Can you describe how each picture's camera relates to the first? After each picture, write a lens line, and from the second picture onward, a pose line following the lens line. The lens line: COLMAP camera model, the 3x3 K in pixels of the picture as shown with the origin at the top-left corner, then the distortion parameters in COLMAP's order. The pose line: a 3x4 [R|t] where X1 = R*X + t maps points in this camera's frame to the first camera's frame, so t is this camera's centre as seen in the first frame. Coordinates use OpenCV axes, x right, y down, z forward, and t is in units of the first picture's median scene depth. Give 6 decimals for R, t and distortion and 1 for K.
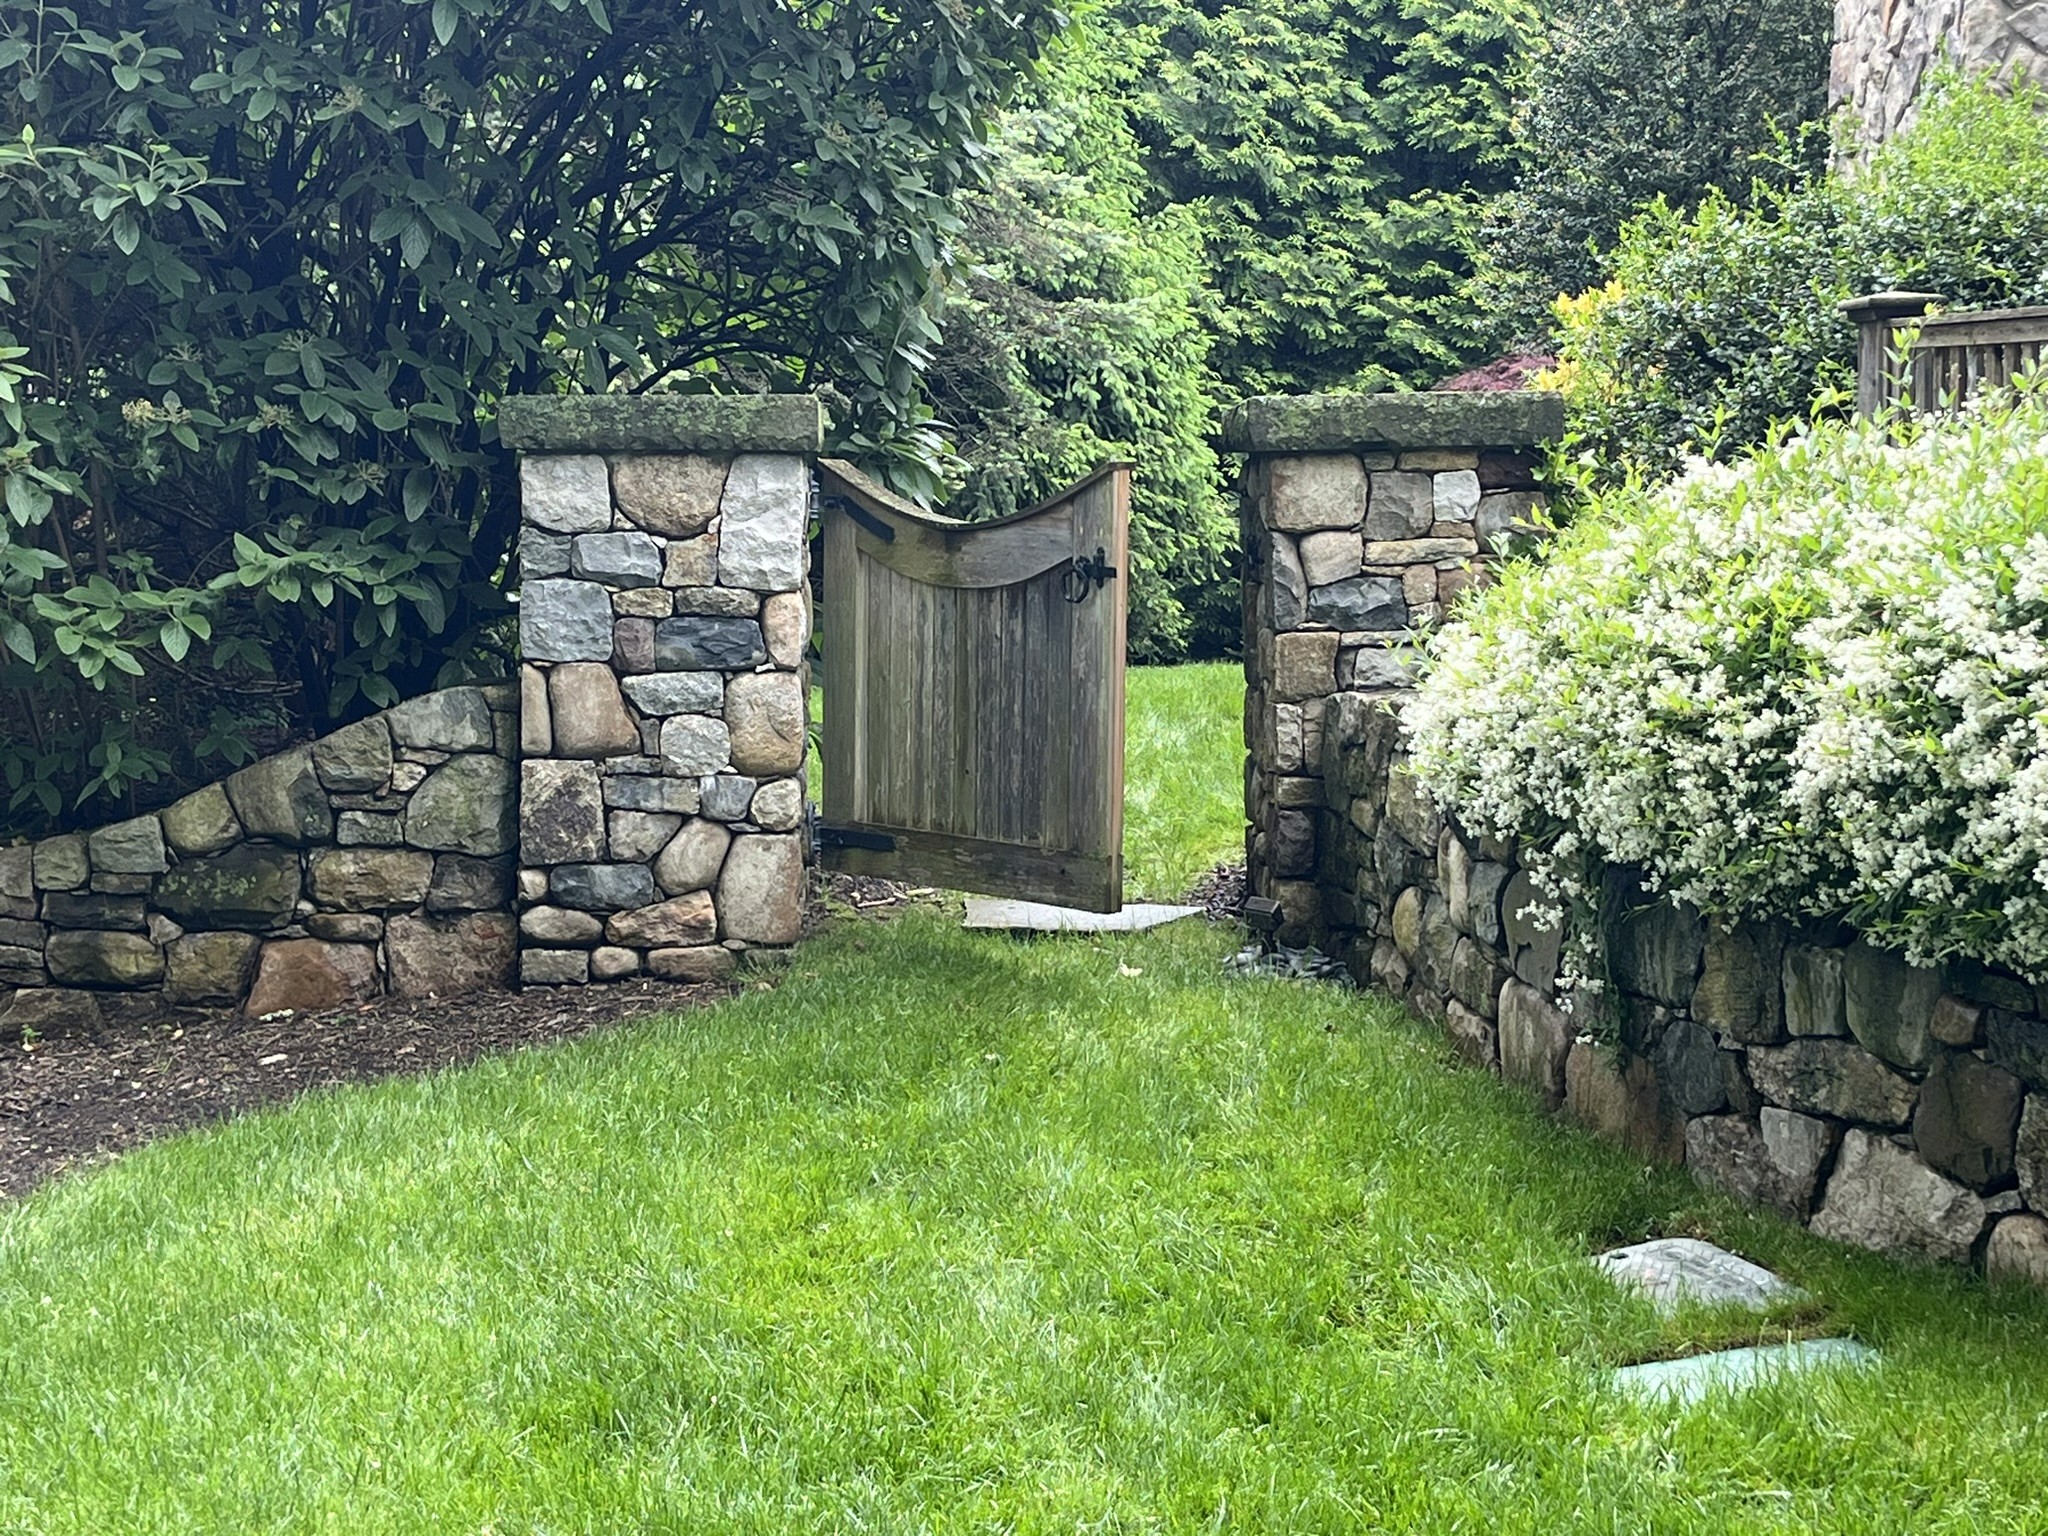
lens RADIAL K [[3373.6, 0, 1024.0], [0, 3373.6, 768.0], [0, 0, 1]] dist [-0.005857, -0.025321]
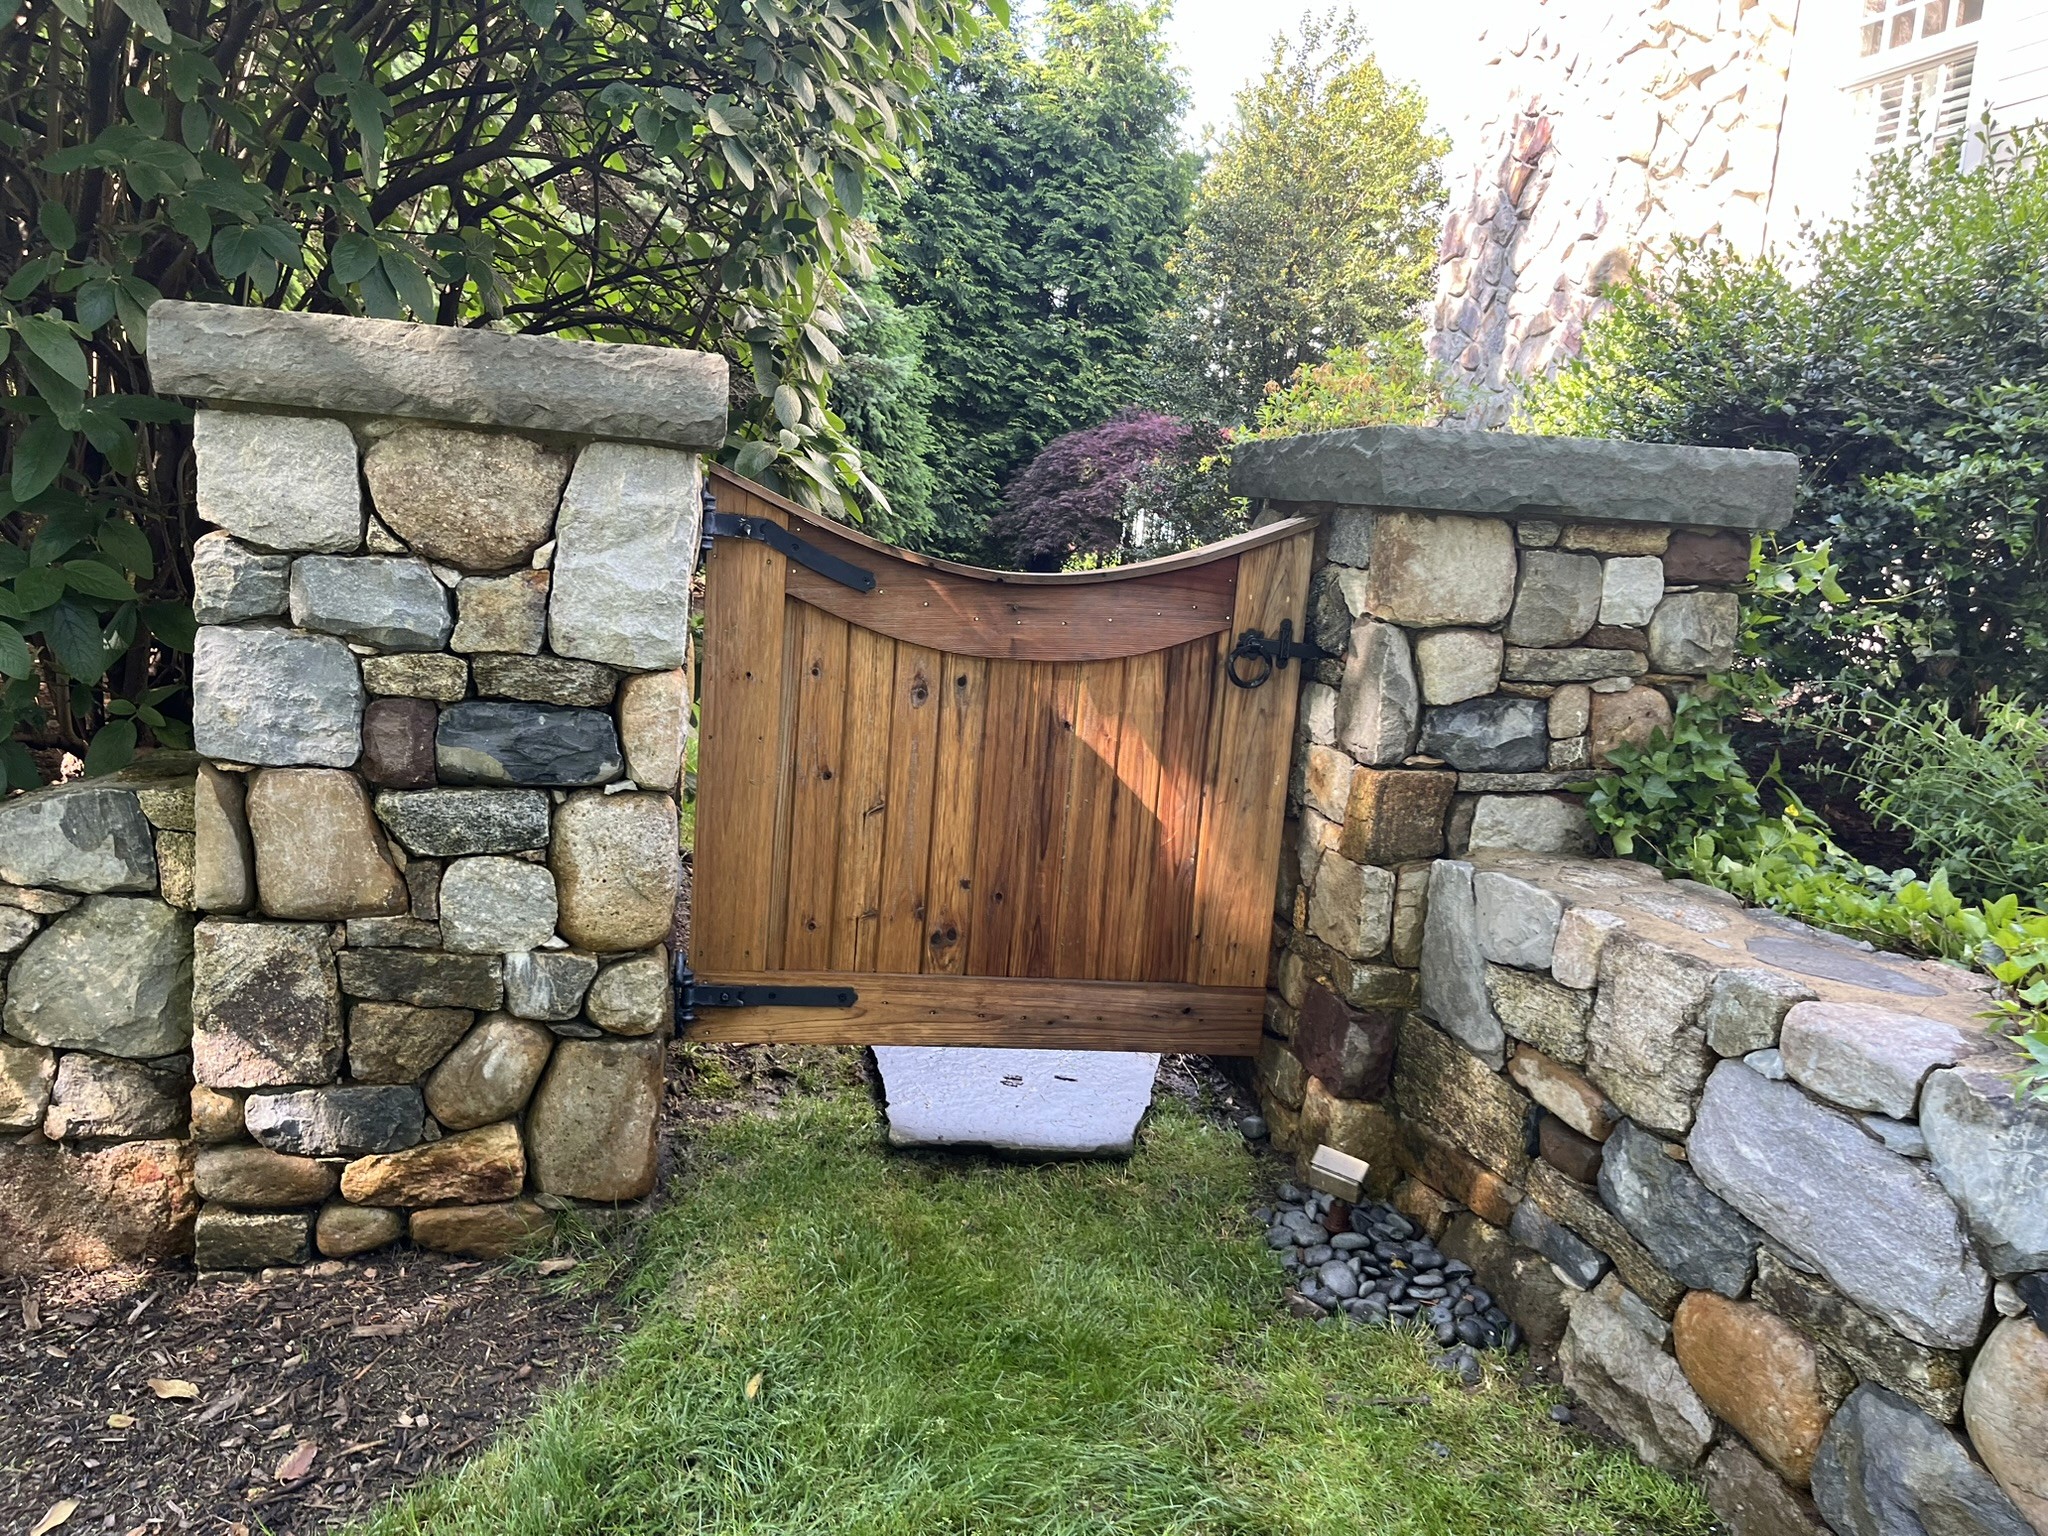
lens RADIAL K [[1532.1, 0, 1033.8], [0, 1532.1, 763.7], [0, 0, 1]] dist [0.008747, 0.004784]
pose [[0.980941, 0.049508, 0.187894, -0.054650], [-0.067727, 0.993470, 0.091812, -0.065798], [-0.182122, -0.102788, 0.977889, 0.704524]]
